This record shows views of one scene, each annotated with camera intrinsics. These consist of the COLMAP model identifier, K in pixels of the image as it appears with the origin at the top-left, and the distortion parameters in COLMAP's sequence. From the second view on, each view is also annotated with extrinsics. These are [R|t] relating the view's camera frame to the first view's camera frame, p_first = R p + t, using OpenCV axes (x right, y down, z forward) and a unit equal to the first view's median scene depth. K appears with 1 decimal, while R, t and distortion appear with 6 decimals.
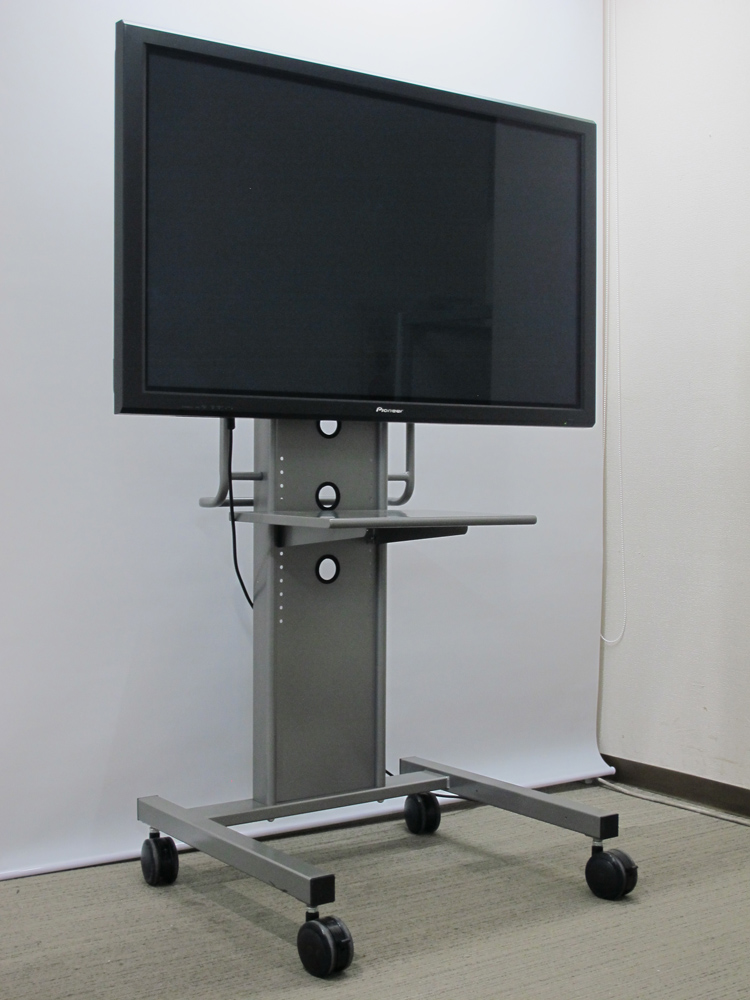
lens RADIAL K [[1330.8, 0, 375.0], [0, 1330.8, 500.0], [0, 0, 1]] dist [-0.013120, -0.071787]
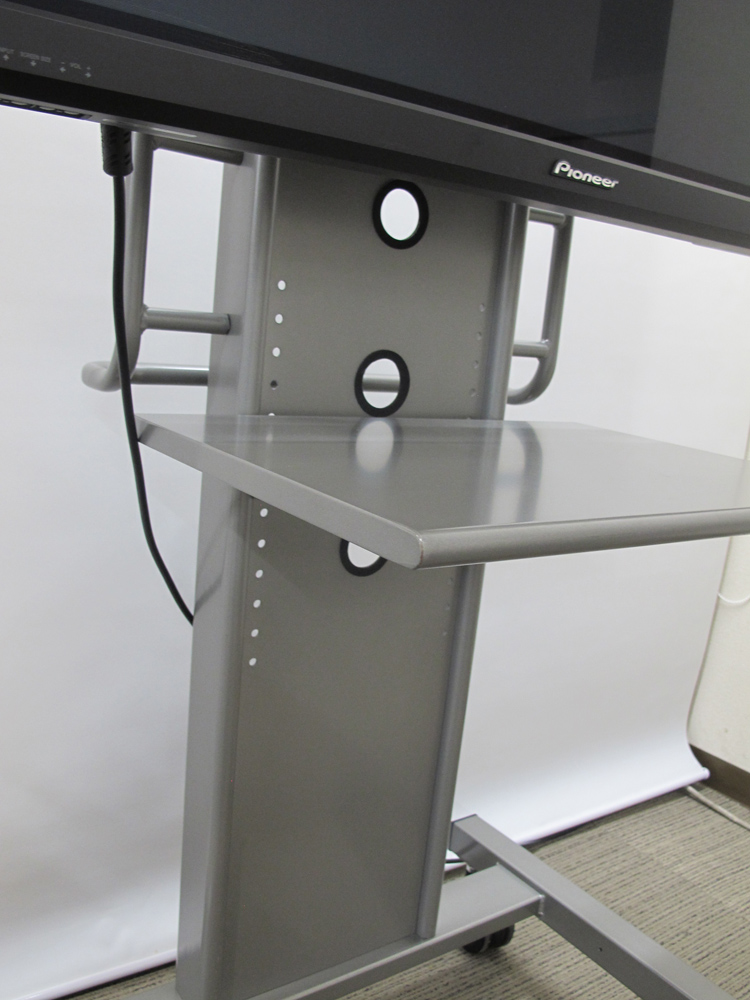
lens RADIAL K [[1001.0, 0, 375.0], [0, 1001.0, 500.0], [0, 0, 1]] dist [-0.016168, 0.000443]
pose [[0.995551, 0.080868, 0.048364, -0.050464], [-0.087666, 0.983093, 0.160757, -0.017779], [-0.034546, -0.164281, 0.985808, 0.682137]]
